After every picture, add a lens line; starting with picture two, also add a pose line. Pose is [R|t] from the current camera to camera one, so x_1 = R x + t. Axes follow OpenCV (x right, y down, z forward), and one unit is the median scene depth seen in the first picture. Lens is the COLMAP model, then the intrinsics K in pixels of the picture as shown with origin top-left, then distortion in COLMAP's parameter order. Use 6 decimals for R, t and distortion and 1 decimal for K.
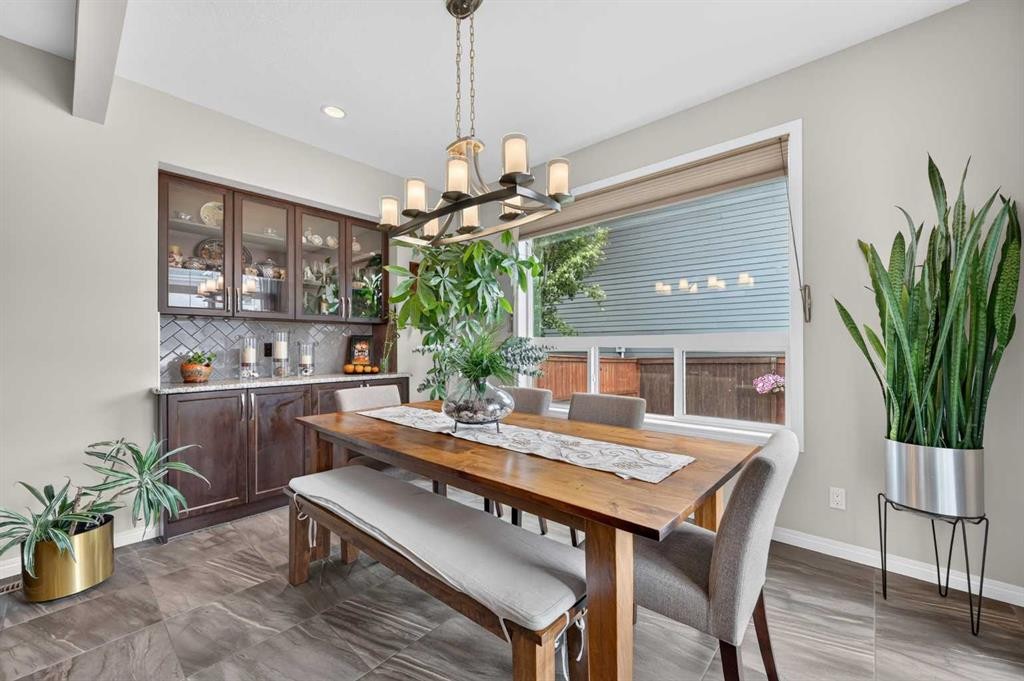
lens RADIAL K [[405.5, 0, 513.0], [0, 405.5, 347.8], [0, 0, 1]] dist [-0.000280, 0.000175]
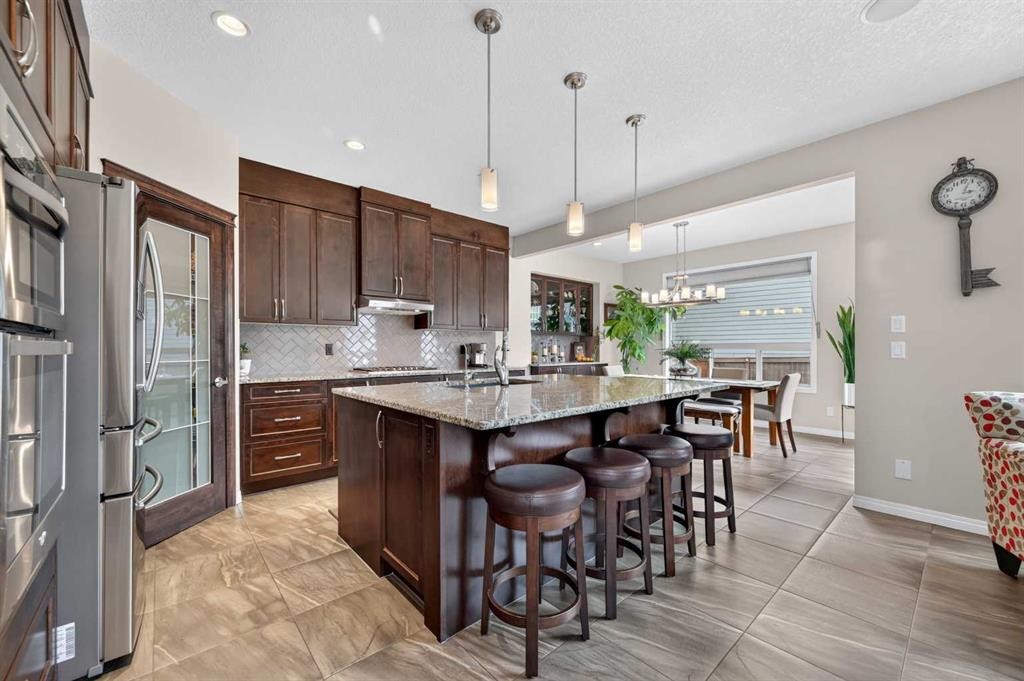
lens RADIAL K [[405.5, 0, 513.0], [0, 405.5, 347.8], [0, 0, 1]] dist [-0.000280, 0.000175]
pose [[0.992255, 0.005219, -0.124110, -0.648523], [-0.006828, 0.999898, -0.012548, 0.029947], [0.124031, 0.013298, 0.992189, -1.352790]]
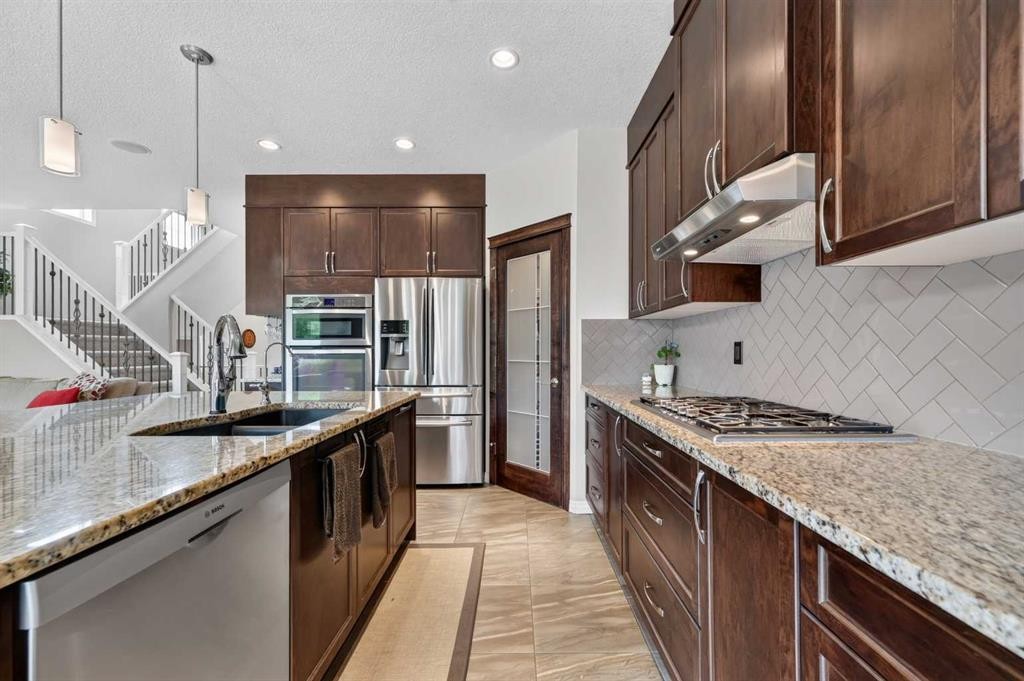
lens RADIAL K [[405.5, 0, 513.0], [0, 405.5, 347.8], [0, 0, 1]] dist [-0.000280, 0.000175]
pose [[-0.749744, 0.004289, -0.661714, -0.715561], [-0.000442, 0.999976, 0.006982, 0.006487], [0.661728, 0.005527, -0.749724, 0.447404]]
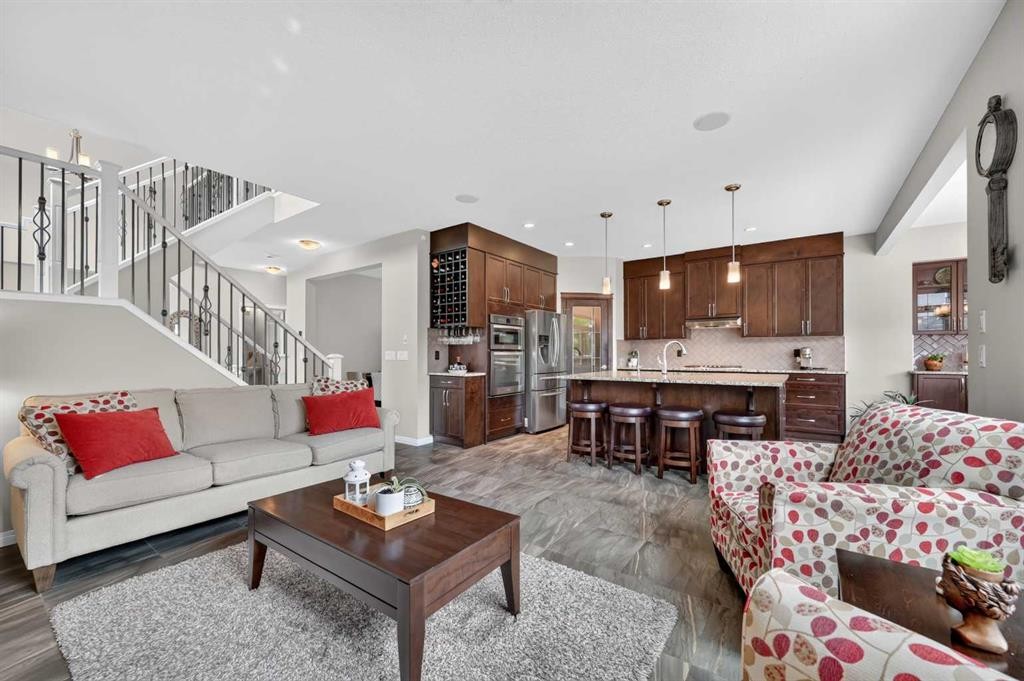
lens RADIAL K [[405.5, 0, 513.0], [0, 405.5, 347.8], [0, 0, 1]] dist [-0.000280, 0.000175]
pose [[0.097841, -0.005880, -0.995185, 0.955226], [-0.011090, 0.999914, -0.006998, 0.014466], [0.995140, 0.011721, 0.097767, -1.194610]]
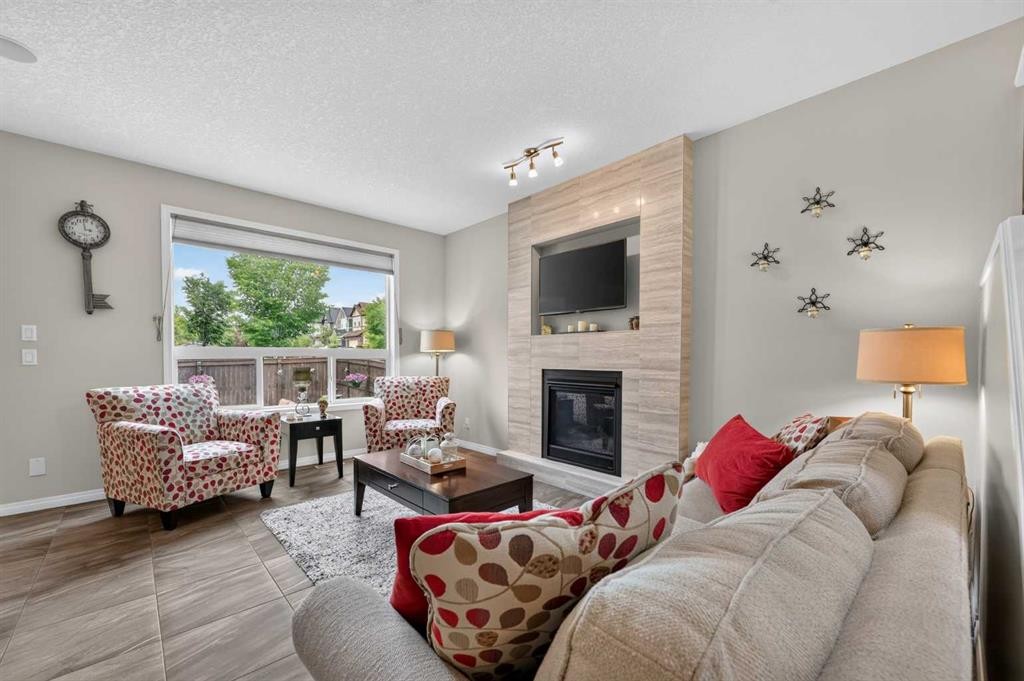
lens RADIAL K [[407.6, 0, 511.9], [0, 407.6, 367.5], [0, 0, 1]] dist [0.000809, 0.000262]
pose [[0.099281, -0.020548, 0.994847, -0.786246], [0.009375, 0.999762, 0.019714, 0.034462], [-0.995015, 0.007370, 0.099450, -1.636534]]
